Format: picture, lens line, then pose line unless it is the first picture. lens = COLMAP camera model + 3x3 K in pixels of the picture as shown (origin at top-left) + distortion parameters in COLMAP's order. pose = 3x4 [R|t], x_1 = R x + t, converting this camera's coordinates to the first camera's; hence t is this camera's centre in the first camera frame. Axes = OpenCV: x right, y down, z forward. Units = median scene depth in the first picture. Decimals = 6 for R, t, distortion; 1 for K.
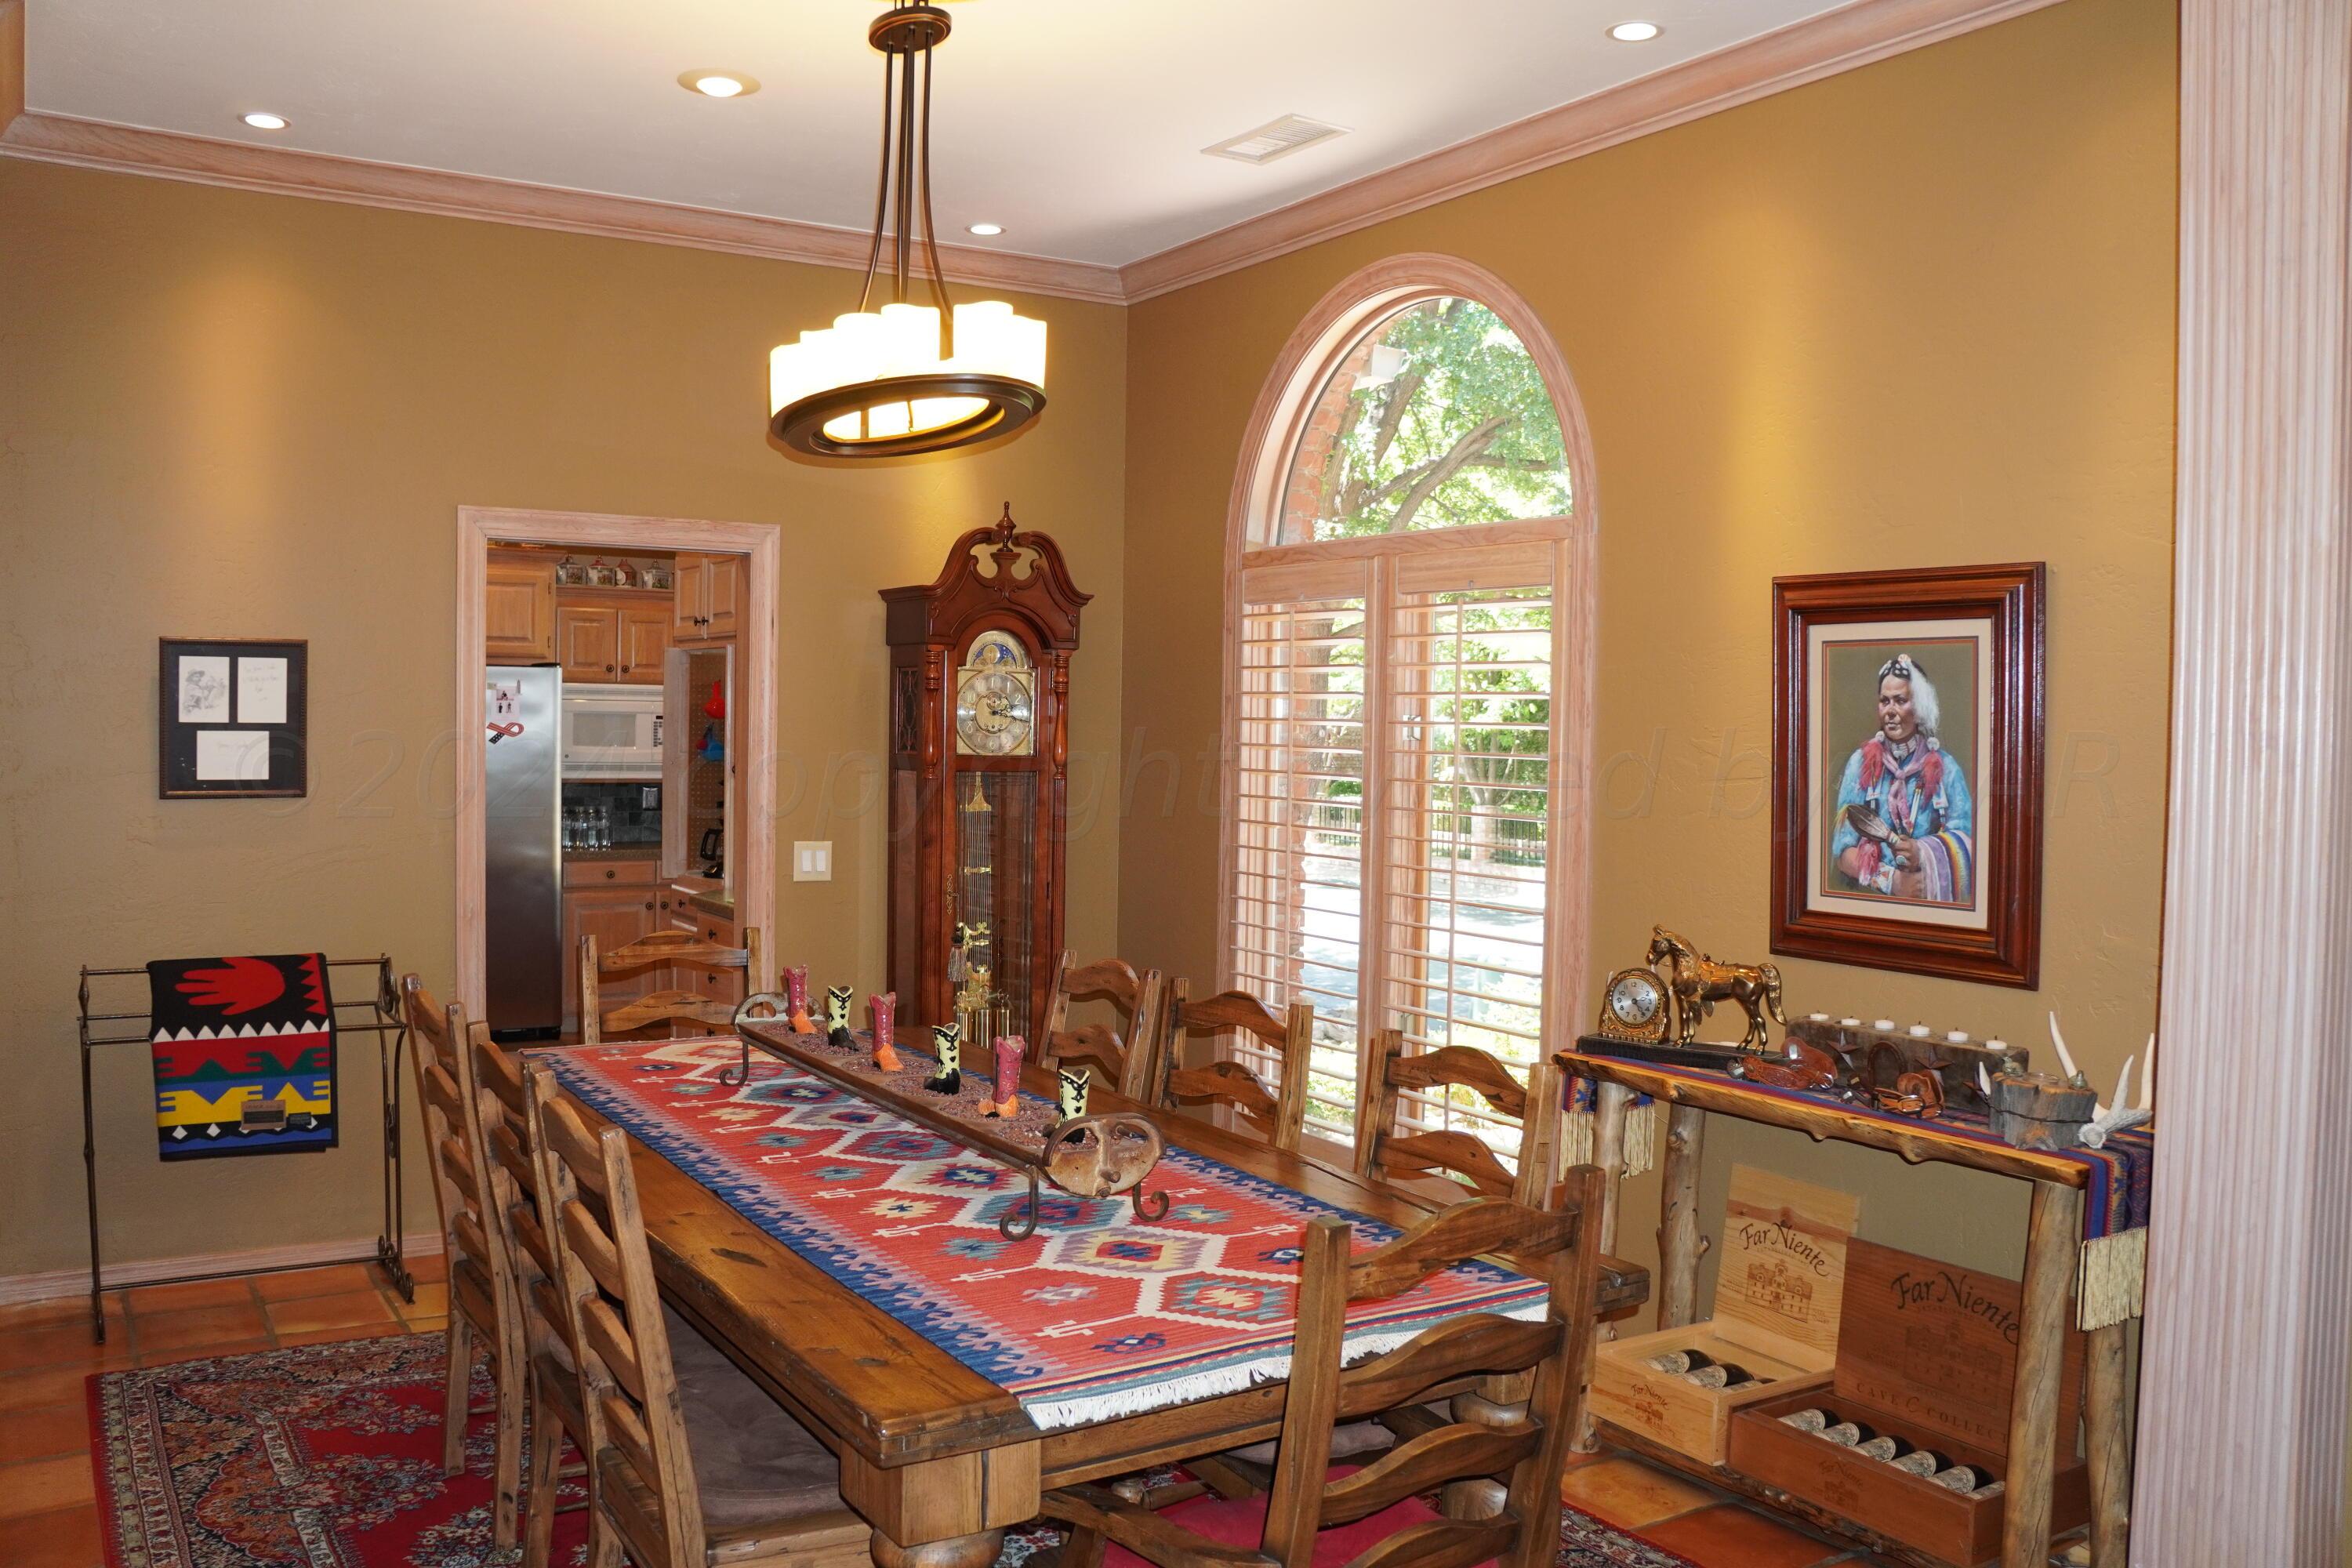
lens RADIAL K [[1862.8, 0, 1143.3], [0, 1862.8, 783.3], [0, 0, 1]] dist [-0.218728, 0.175699]
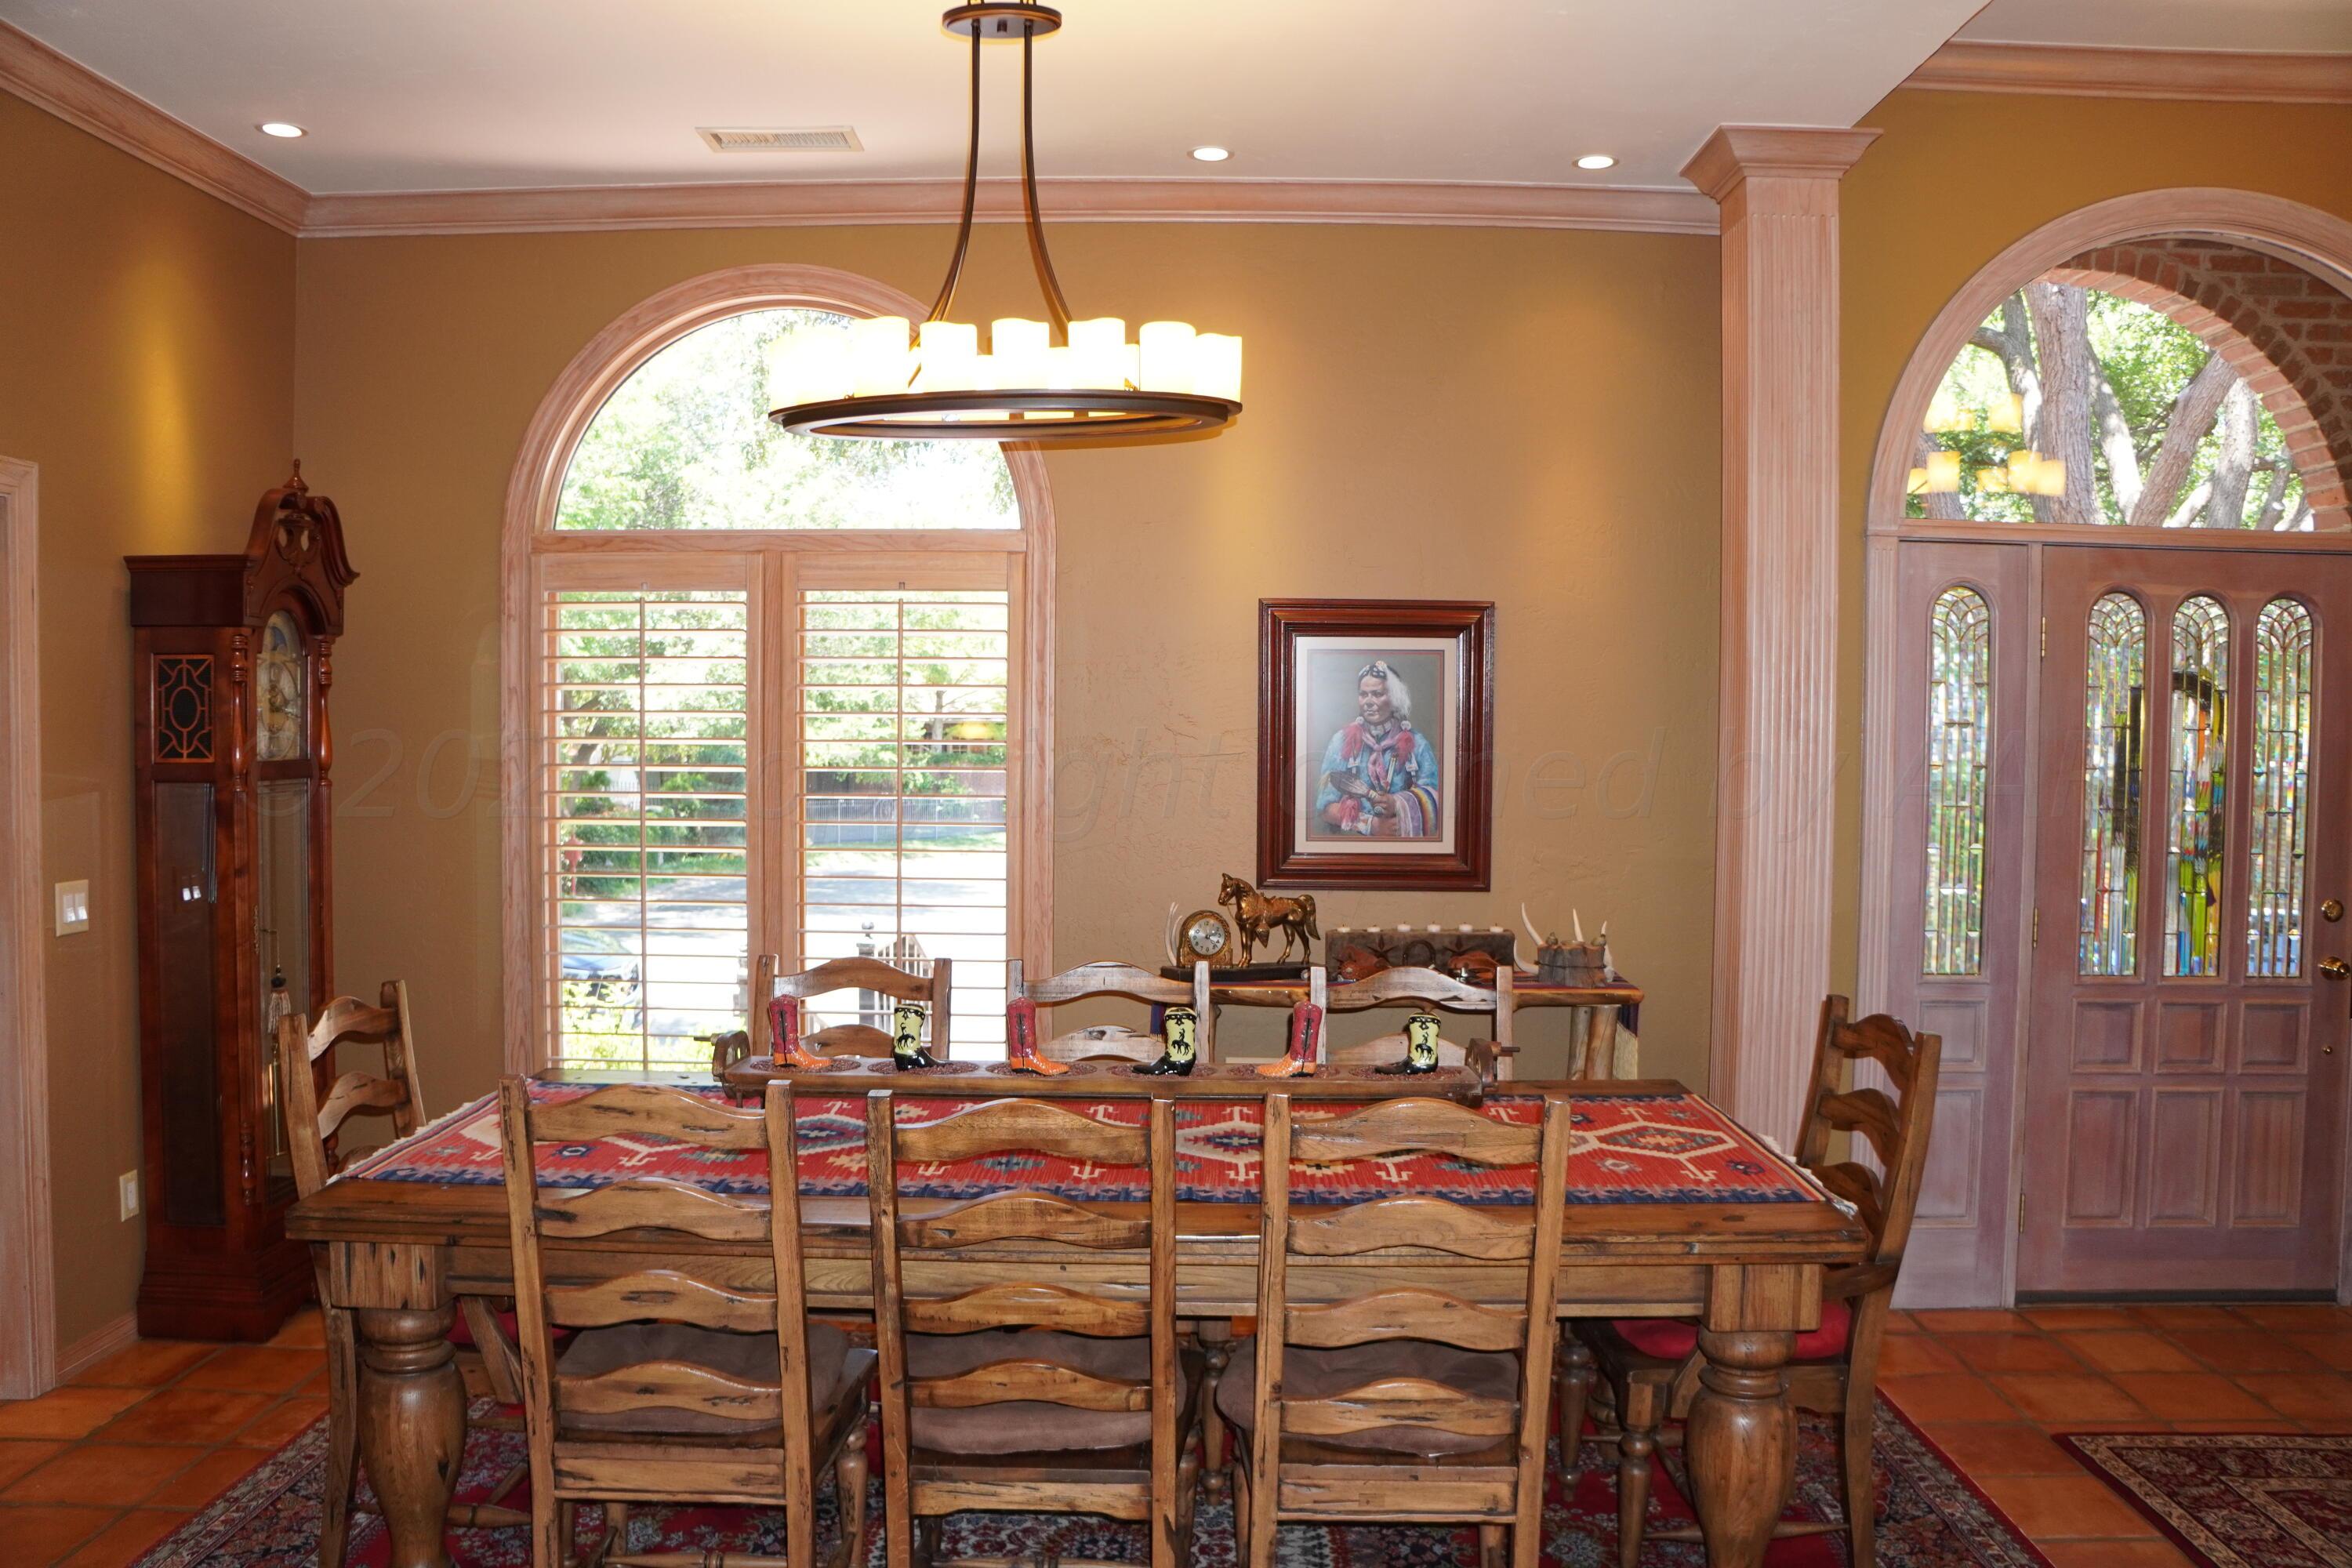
lens RADIAL K [[1862.8, 0, 1143.3], [0, 1862.8, 783.3], [0, 0, 1]] dist [-0.218728, 0.175699]
pose [[0.548049, -0.048196, 0.835057, -0.863687], [0.030675, 0.998825, 0.037516, -0.036443], [-0.835884, 0.005055, 0.548883, 0.365324]]
